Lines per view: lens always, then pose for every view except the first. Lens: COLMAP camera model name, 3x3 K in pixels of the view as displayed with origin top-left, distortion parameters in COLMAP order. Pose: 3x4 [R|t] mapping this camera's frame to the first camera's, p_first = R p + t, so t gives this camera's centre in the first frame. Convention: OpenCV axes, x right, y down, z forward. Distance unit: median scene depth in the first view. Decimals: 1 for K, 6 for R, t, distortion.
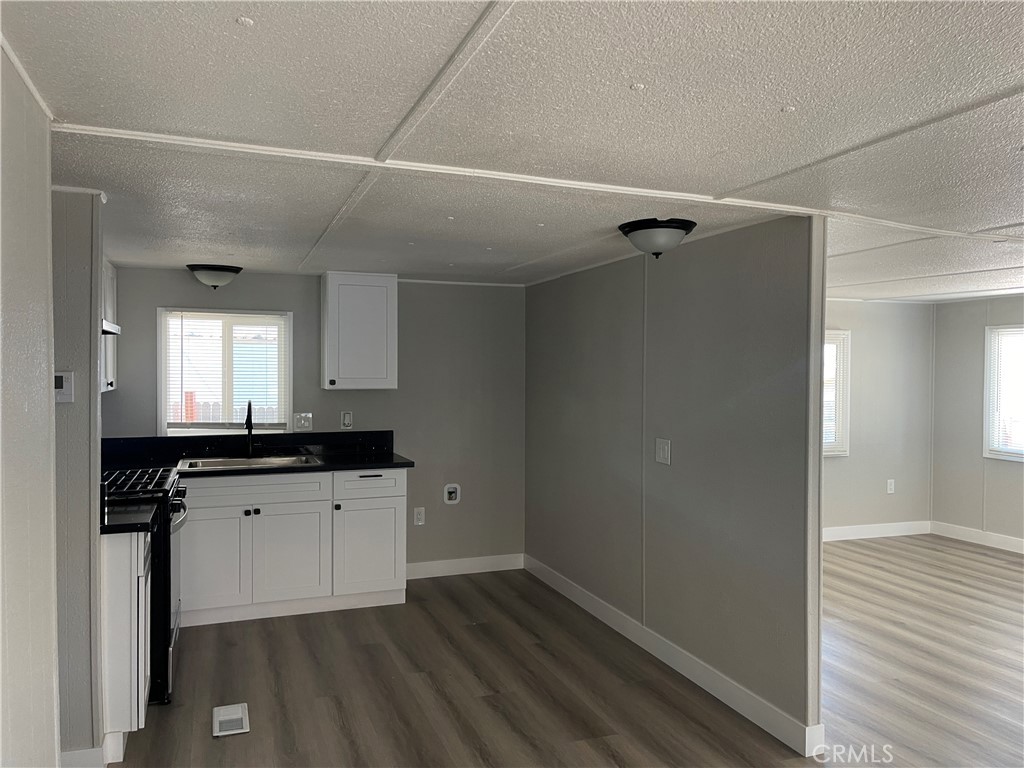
lens RADIAL K [[770.1, 0, 515.7], [0, 770.1, 382.5], [0, 0, 1]] dist [0.073589, -0.094392]
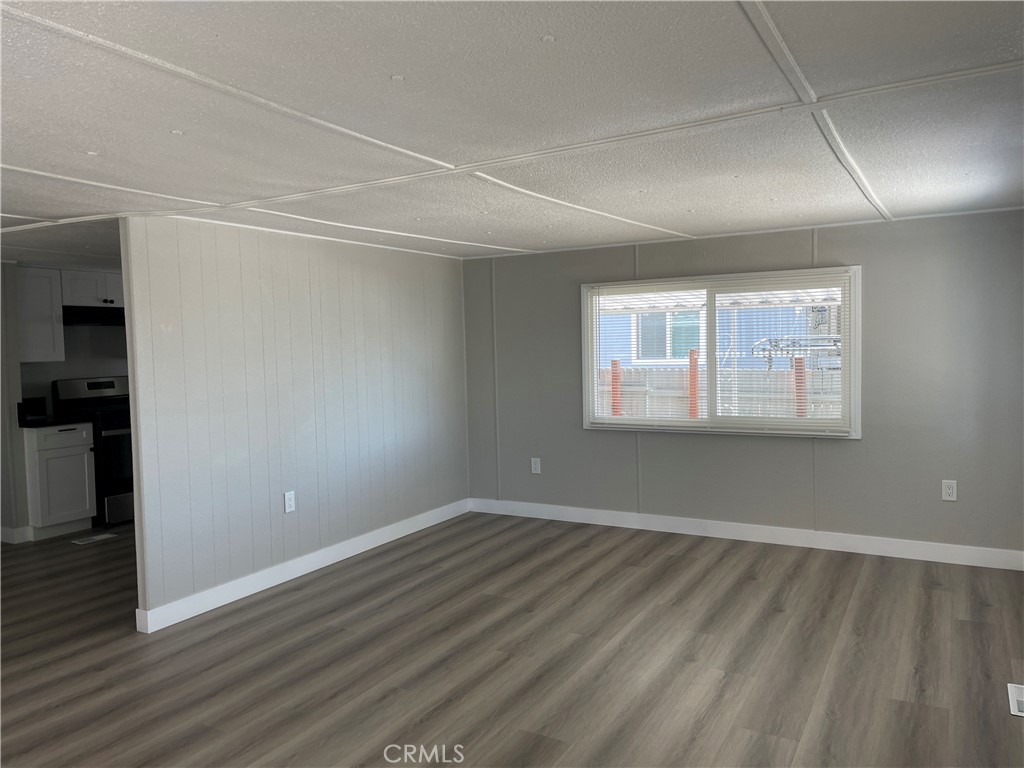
lens RADIAL K [[770.1, 0, 509.3], [0, 770.1, 385.3], [0, 0, 1]] dist [0.073589, -0.094392]
pose [[0.639871, 0.023635, -0.768119, 1.194865], [0.014986, 0.998953, 0.043222, 0.011024], [0.768336, -0.039167, 0.638847, 0.438084]]
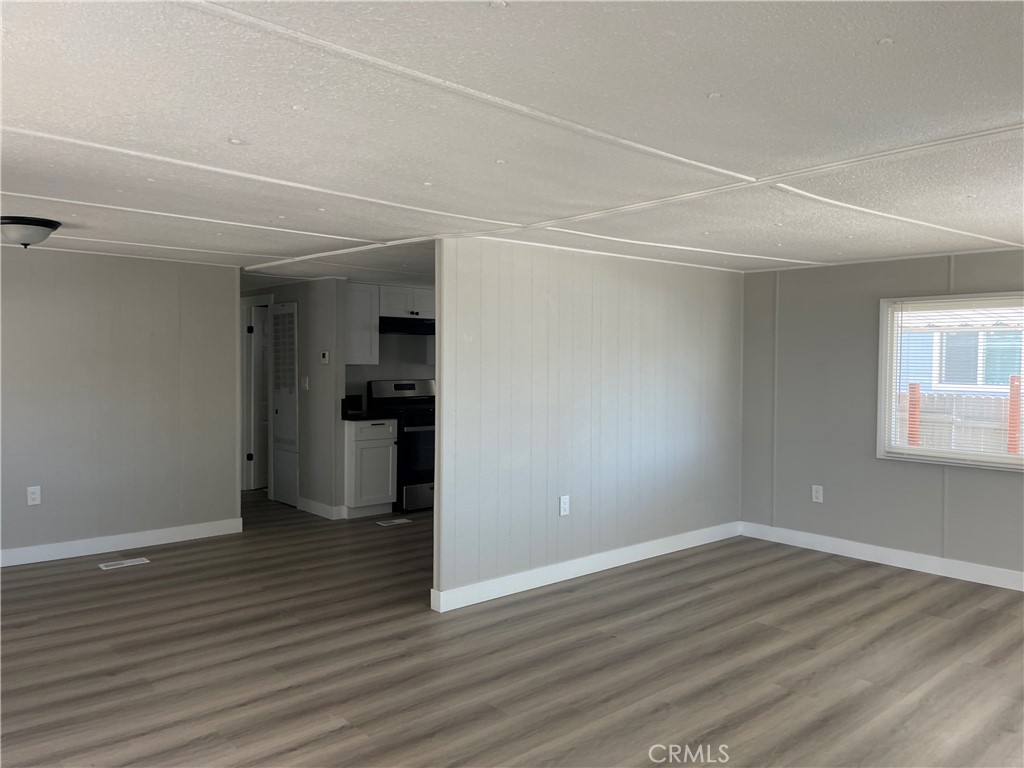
lens RADIAL K [[770.1, 0, 509.9], [0, 770.1, 381.2], [0, 0, 1]] dist [0.073589, -0.094392]
pose [[0.352997, 0.026855, -0.935239, 1.192517], [-0.020440, 0.999571, 0.020987, 0.011952], [0.935401, 0.011708, 0.353395, 0.412869]]
